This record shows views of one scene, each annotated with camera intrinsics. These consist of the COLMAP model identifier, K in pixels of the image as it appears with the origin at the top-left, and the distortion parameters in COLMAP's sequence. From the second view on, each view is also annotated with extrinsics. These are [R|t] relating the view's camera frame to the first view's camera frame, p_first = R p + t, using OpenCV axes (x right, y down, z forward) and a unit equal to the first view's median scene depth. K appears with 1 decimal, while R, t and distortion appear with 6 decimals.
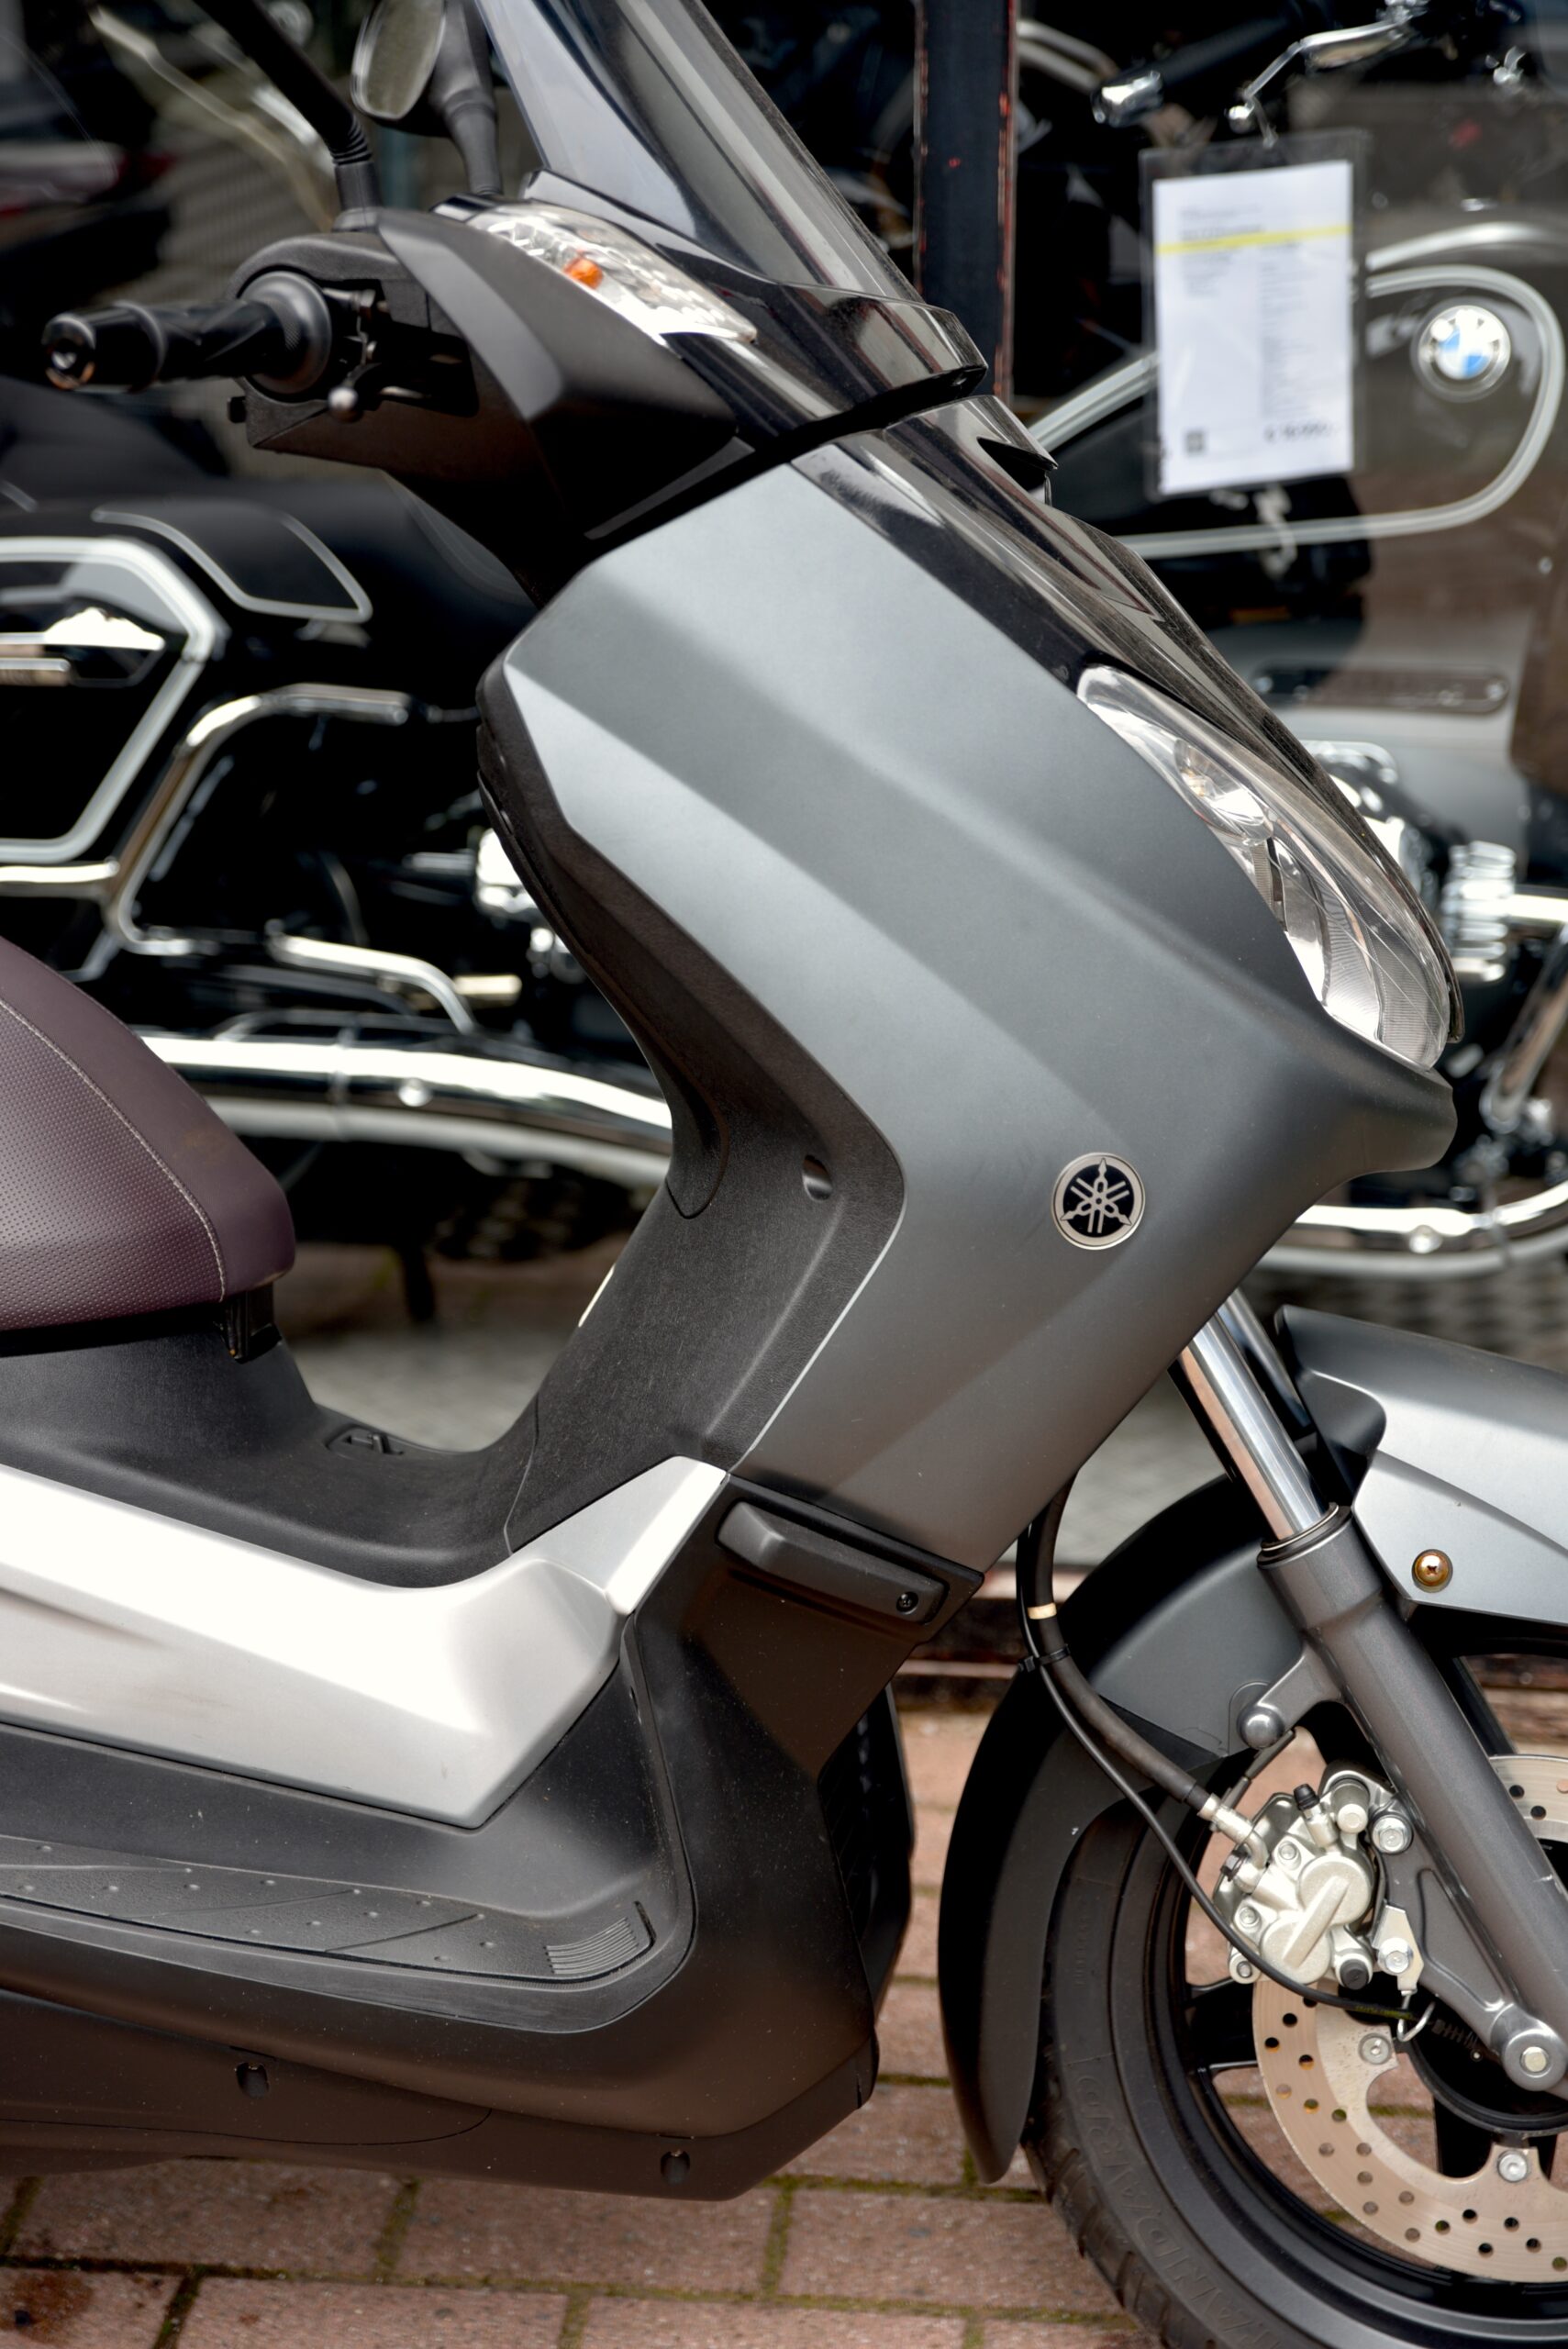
lens RADIAL K [[3987.4, 0, 784.0], [0, 3987.4, 1174.5], [0, 0, 1]] dist [0.157800, 0.042284]
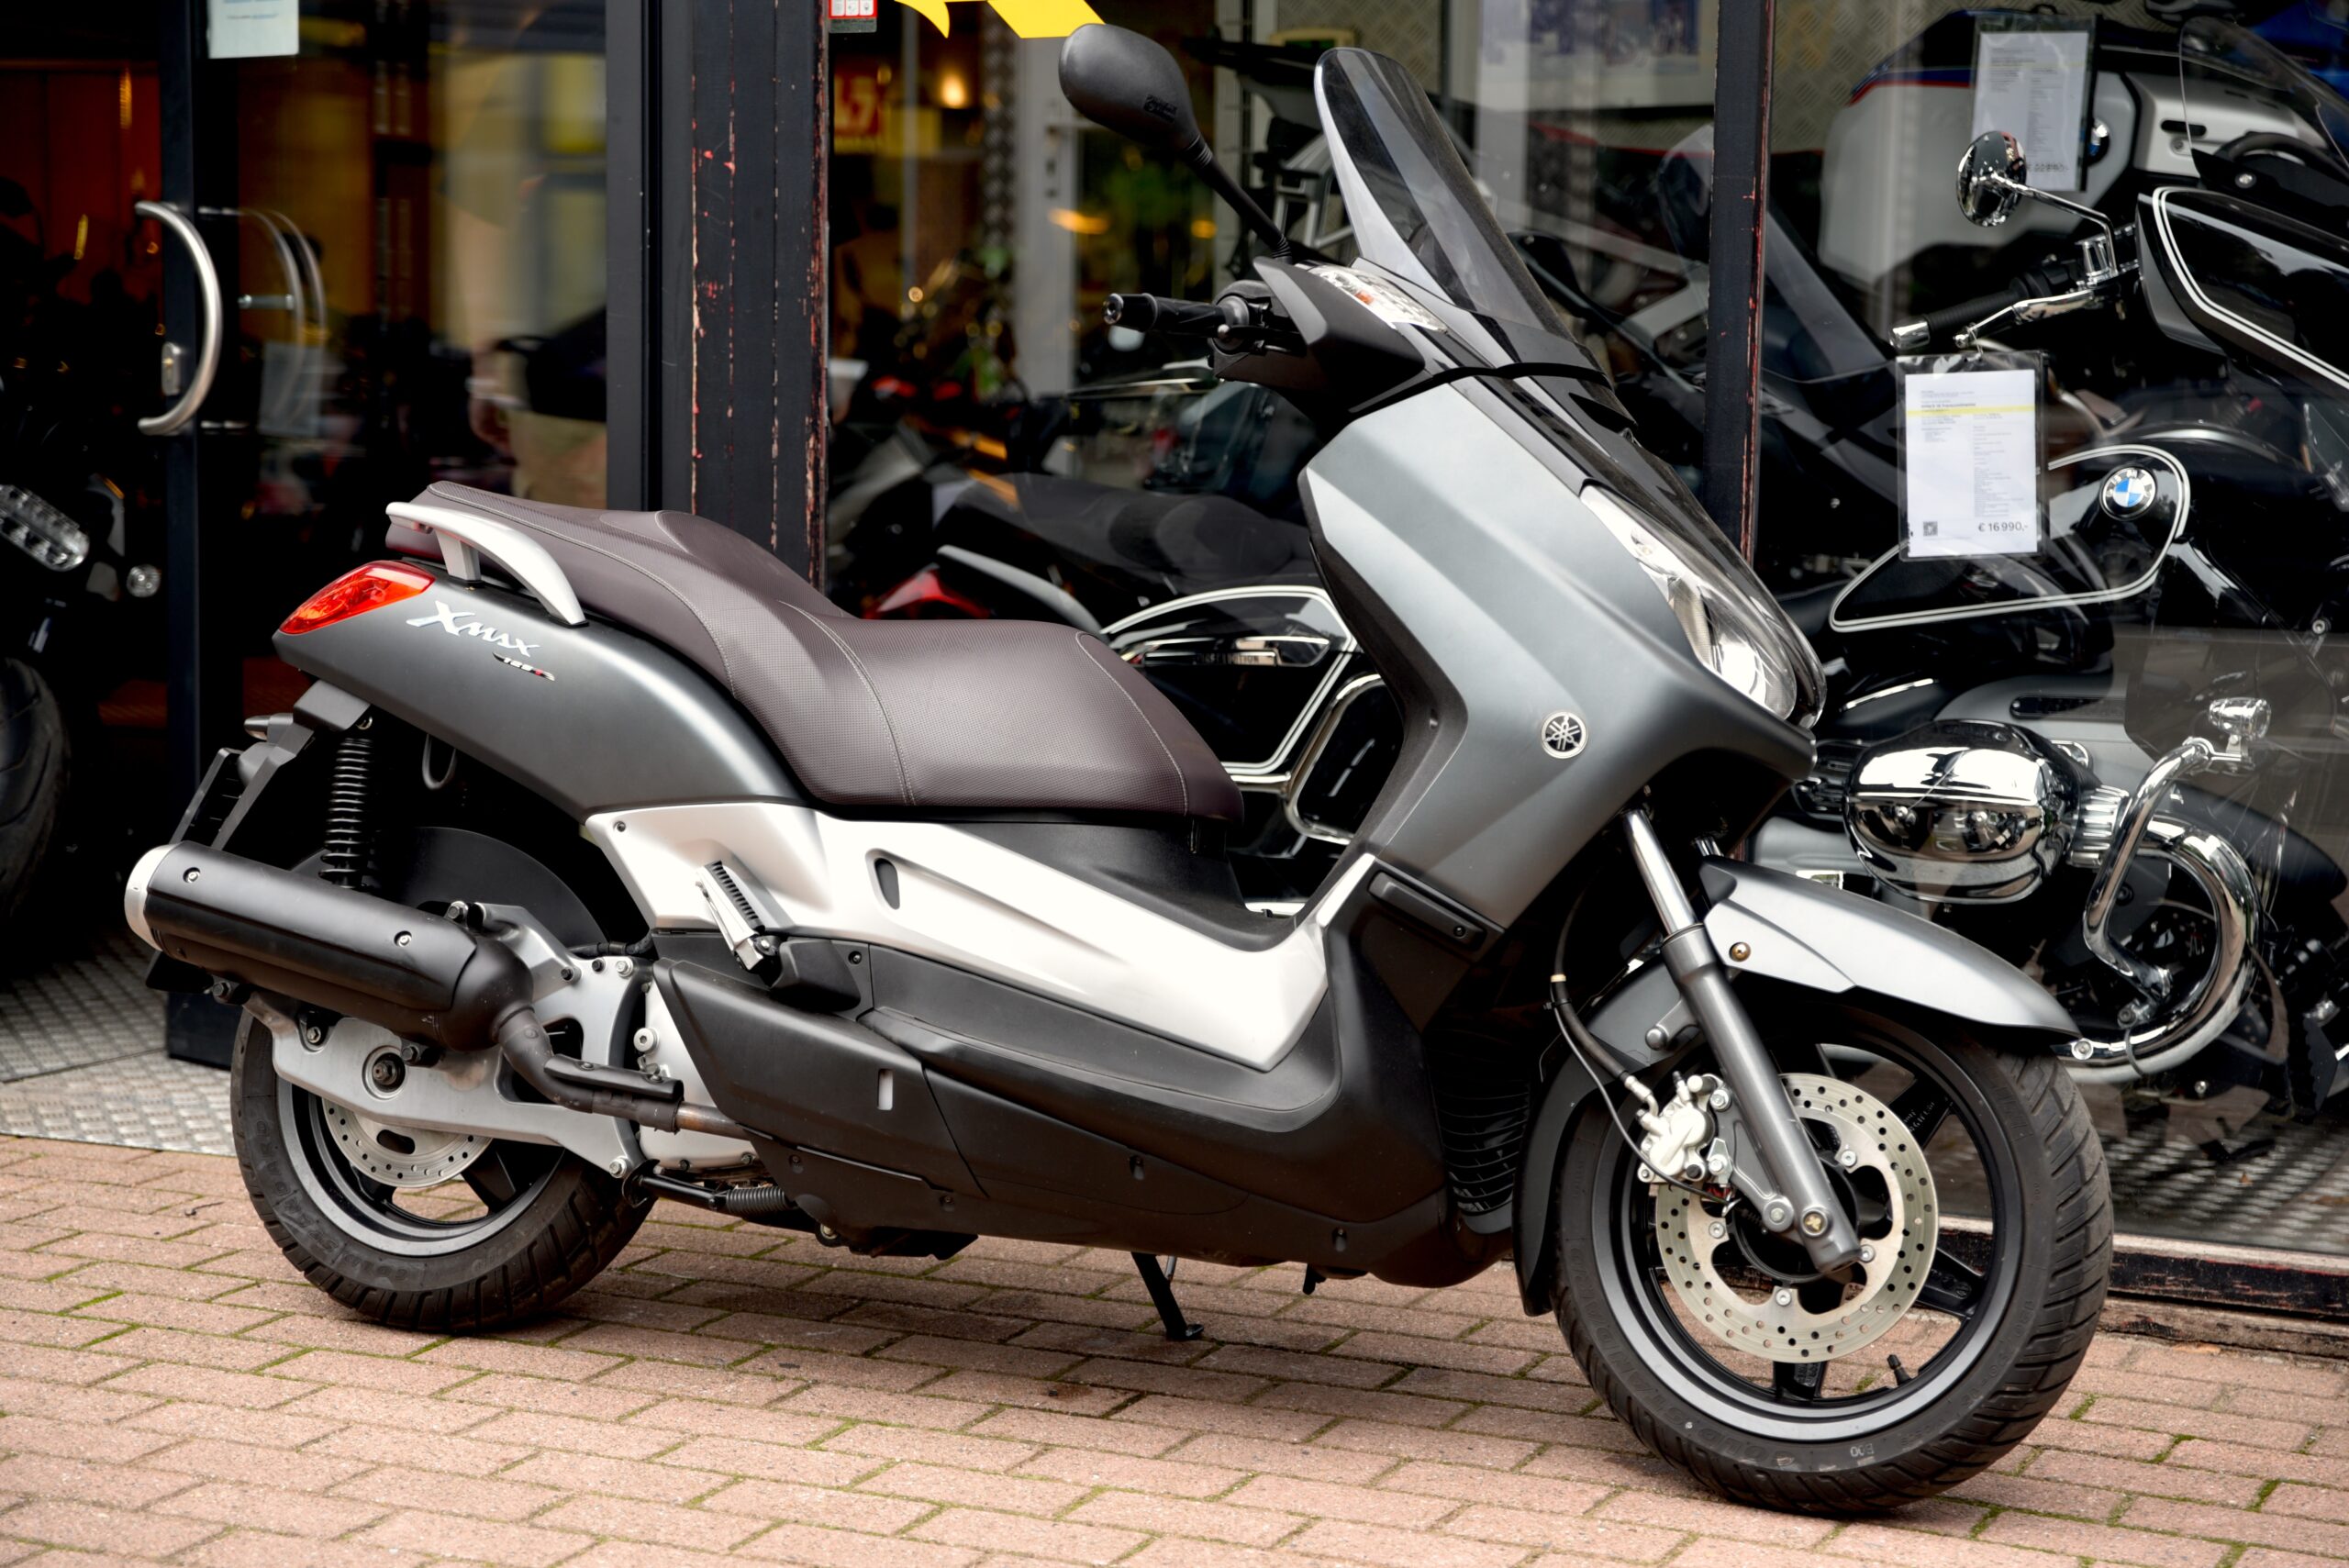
lens RADIAL K [[4244.5, 0, 1174.5], [0, 4244.5, 784.0], [0, 0, 1]] dist [0.201237, 0.107893]
pose [[0.945608, 0.049958, -0.321450, 0.546726], [-0.126258, 0.967040, -0.221119, 0.497029], [0.299808, 0.249677, 0.920748, -0.973270]]
